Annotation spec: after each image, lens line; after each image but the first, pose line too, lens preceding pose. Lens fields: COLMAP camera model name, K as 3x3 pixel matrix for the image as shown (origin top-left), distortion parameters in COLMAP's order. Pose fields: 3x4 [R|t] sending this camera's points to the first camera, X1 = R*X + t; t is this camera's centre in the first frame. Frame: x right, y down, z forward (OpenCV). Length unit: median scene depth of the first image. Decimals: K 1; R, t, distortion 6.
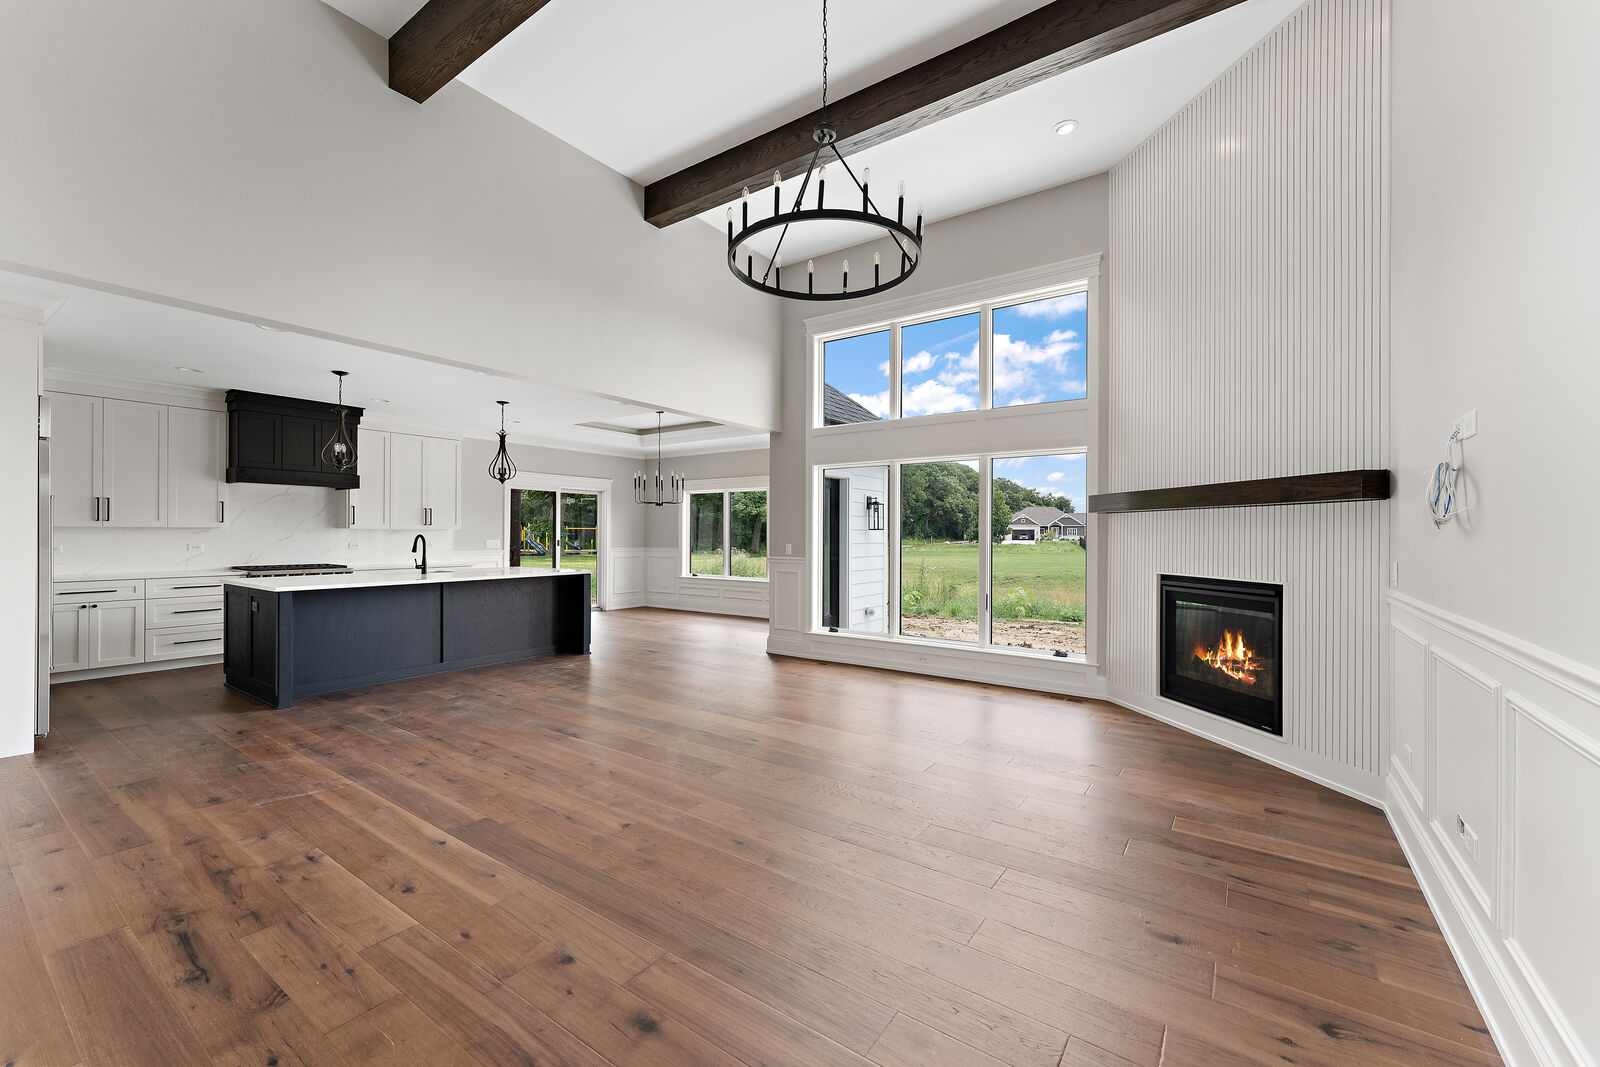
lens RADIAL K [[638.2, 0, 800.0], [0, 638.2, 533.5], [0, 0, 1]] dist [-0.001237, 0.000050]
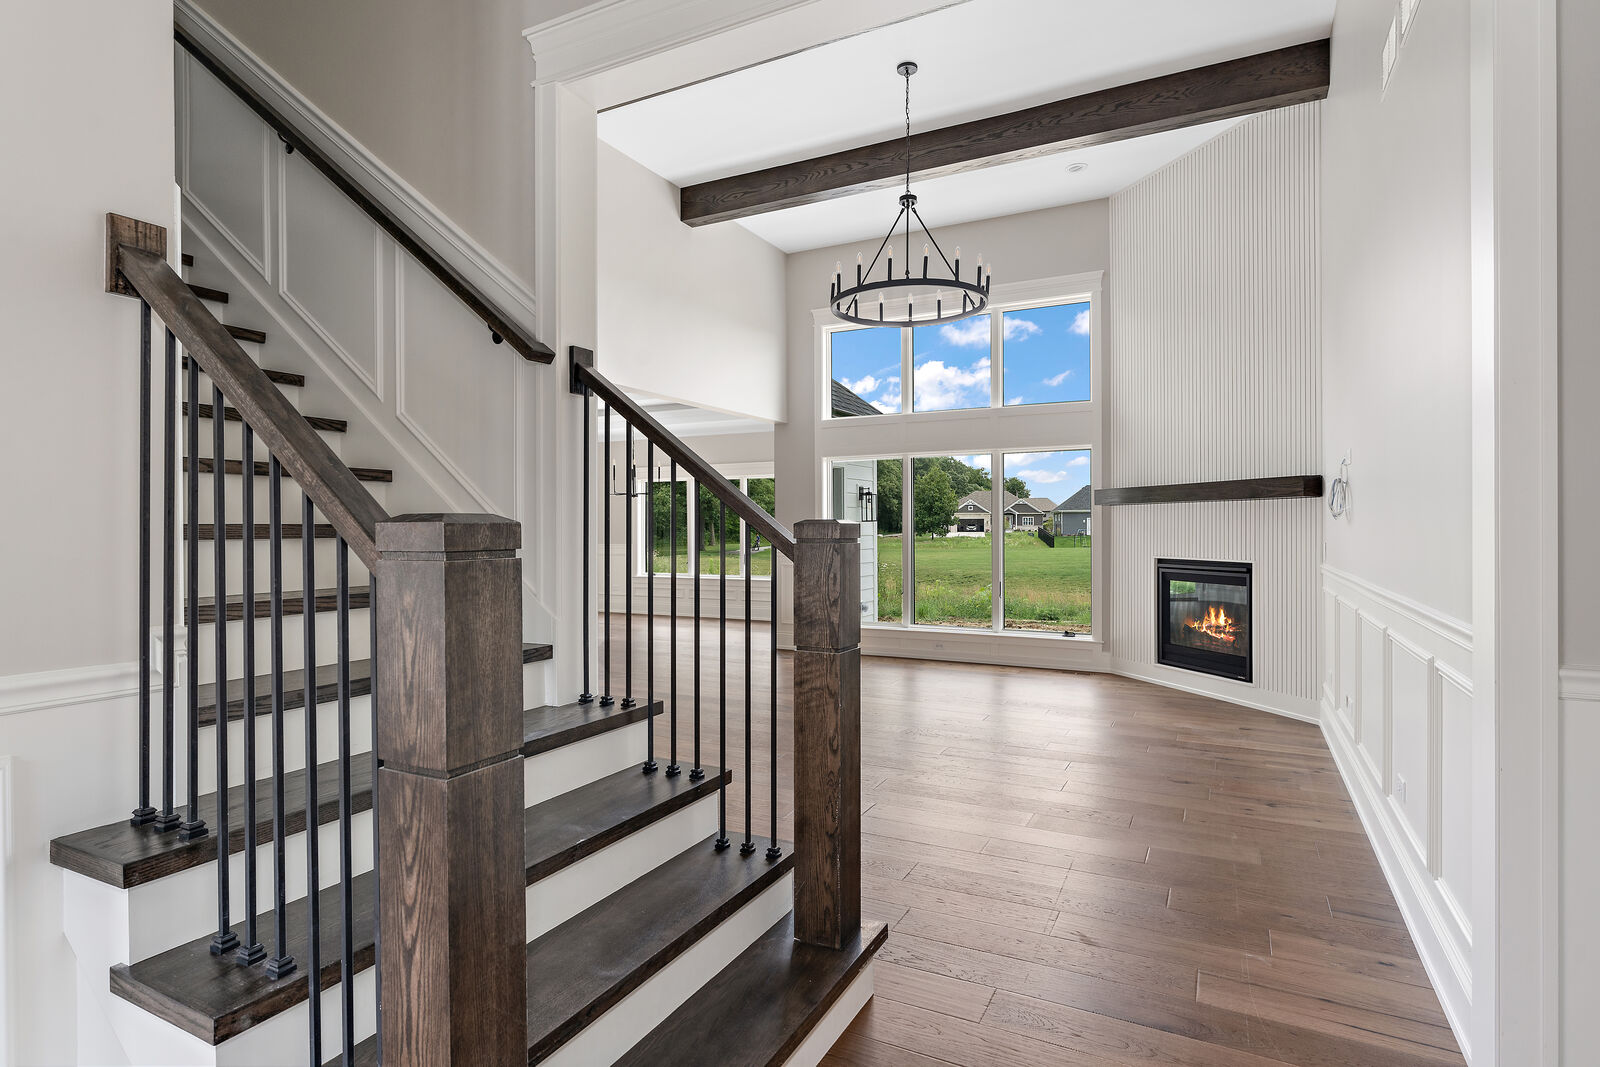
lens RADIAL K [[822.2, 0, 801.4], [0, 822.2, 527.6], [0, 0, 1]] dist [0.002439, -0.017129]
pose [[0.990756, -0.009143, 0.135346, -0.272993], [0.008802, 0.999956, 0.003118, -0.002199], [-0.135368, -0.001897, 0.990794, -0.386241]]
